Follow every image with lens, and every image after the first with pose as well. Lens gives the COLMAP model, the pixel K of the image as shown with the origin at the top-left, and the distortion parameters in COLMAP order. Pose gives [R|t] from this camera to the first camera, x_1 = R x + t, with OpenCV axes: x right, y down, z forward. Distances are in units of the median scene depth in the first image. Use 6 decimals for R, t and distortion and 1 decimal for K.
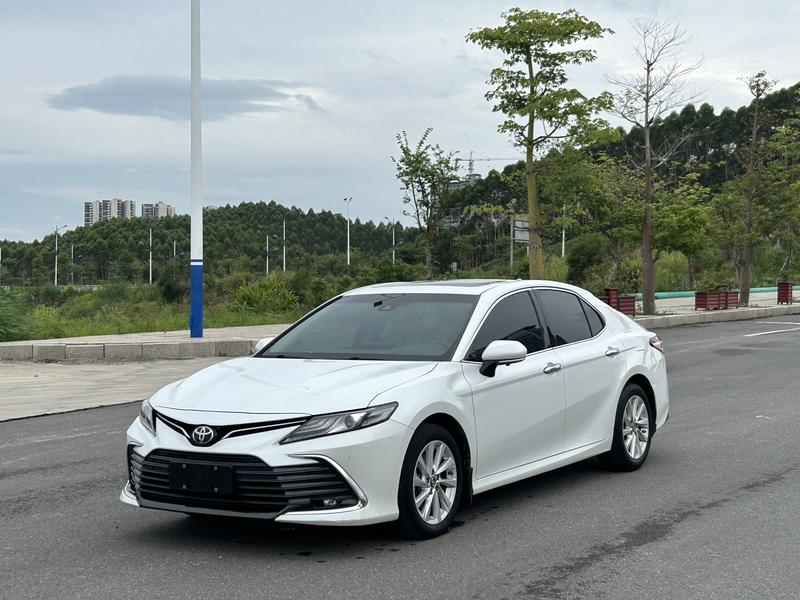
lens RADIAL K [[1349.1, 0, 402.3], [0, 1349.1, 299.0], [0, 0, 1]] dist [0.061530, 0.000000]
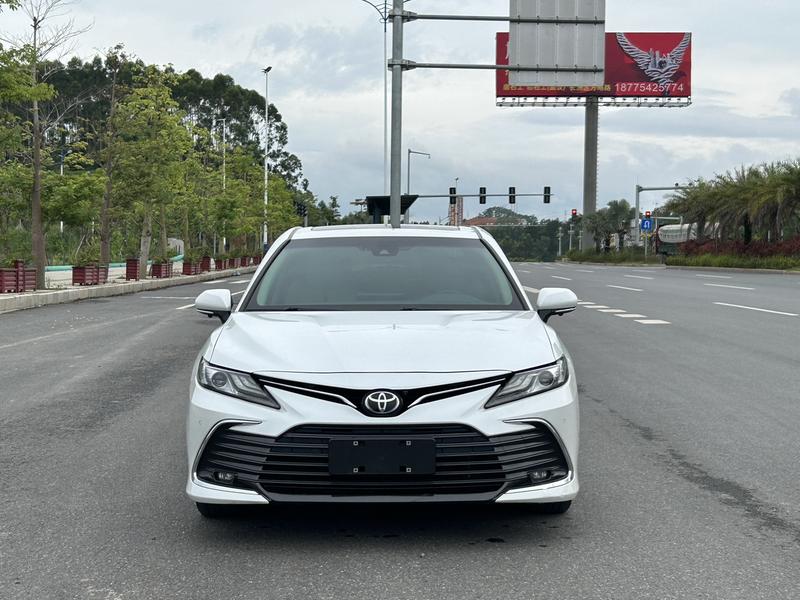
lens RADIAL K [[1349.1, 0, 400.6], [0, 1349.1, 300.9], [0, 0, 1]] dist [0.061530, 0.000000]
pose [[0.834422, -0.003243, 0.551116, -0.571620], [-0.004269, 0.999915, 0.012349, 0.032165], [-0.551109, -0.012657, 0.834337, 0.343198]]
